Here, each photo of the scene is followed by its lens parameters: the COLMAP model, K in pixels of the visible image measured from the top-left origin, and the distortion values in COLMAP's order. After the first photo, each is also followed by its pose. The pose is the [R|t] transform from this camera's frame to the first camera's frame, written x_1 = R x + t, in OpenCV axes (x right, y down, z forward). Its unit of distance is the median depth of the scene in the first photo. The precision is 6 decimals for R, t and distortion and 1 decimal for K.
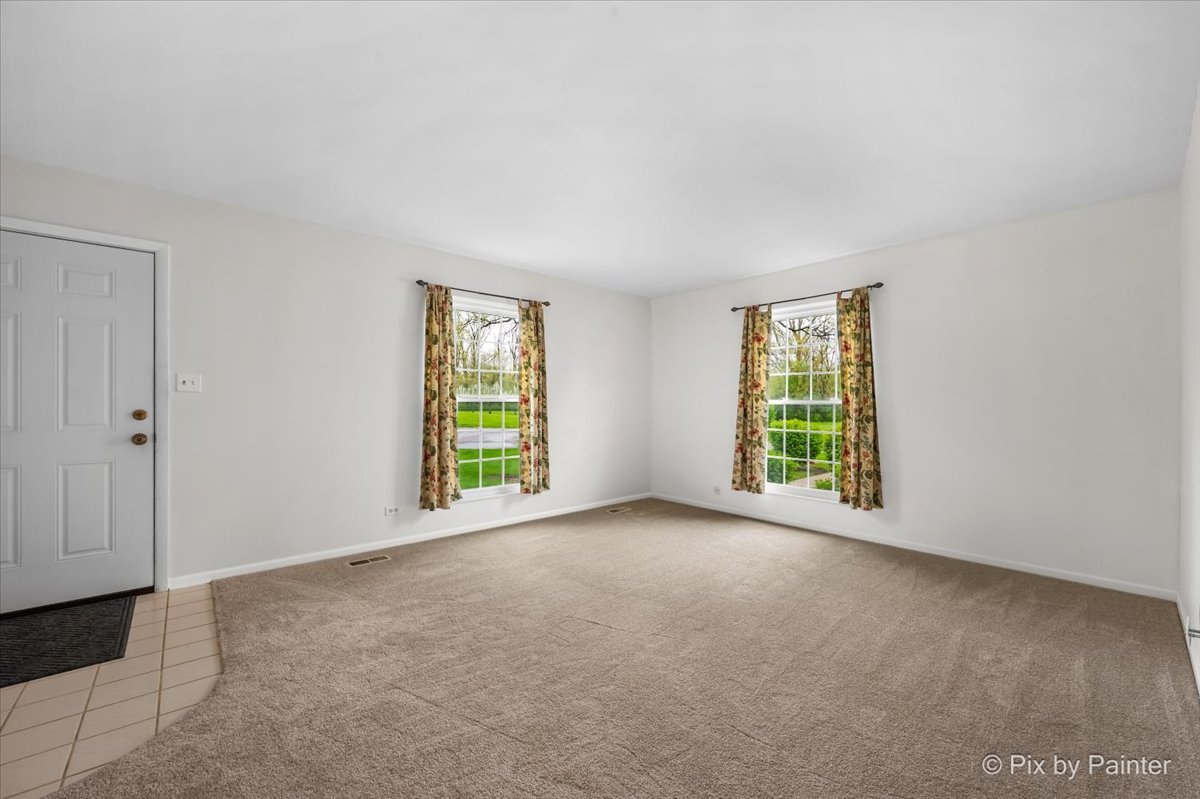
lens RADIAL K [[480.9, 0, 602.2], [0, 480.9, 399.6], [0, 0, 1]] dist [-0.000663, -0.000978]
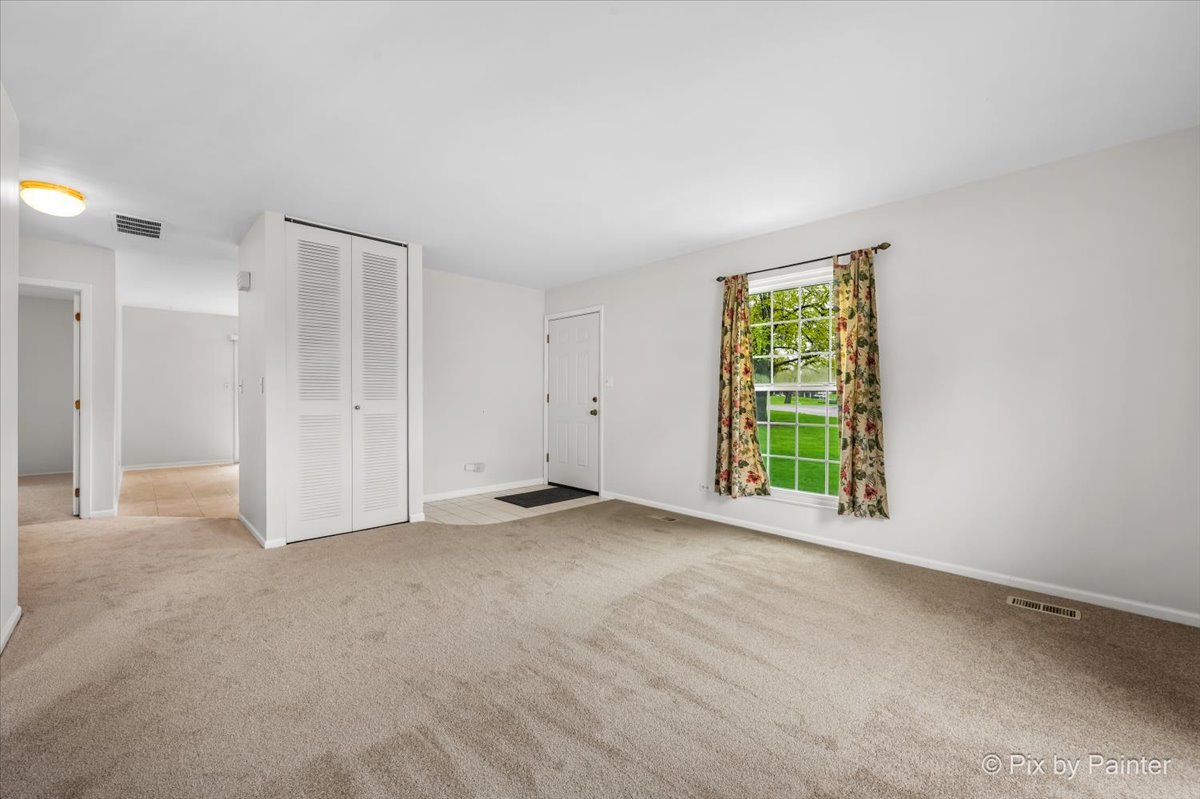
lens RADIAL K [[480.9, 0, 601.6], [0, 480.9, 400.4], [0, 0, 1]] dist [-0.000663, -0.000978]
pose [[0.046340, 0.005274, -0.998912, 0.640426], [0.001895, 0.999984, 0.005367, 0.017738], [0.998924, -0.002141, 0.046329, 0.656491]]
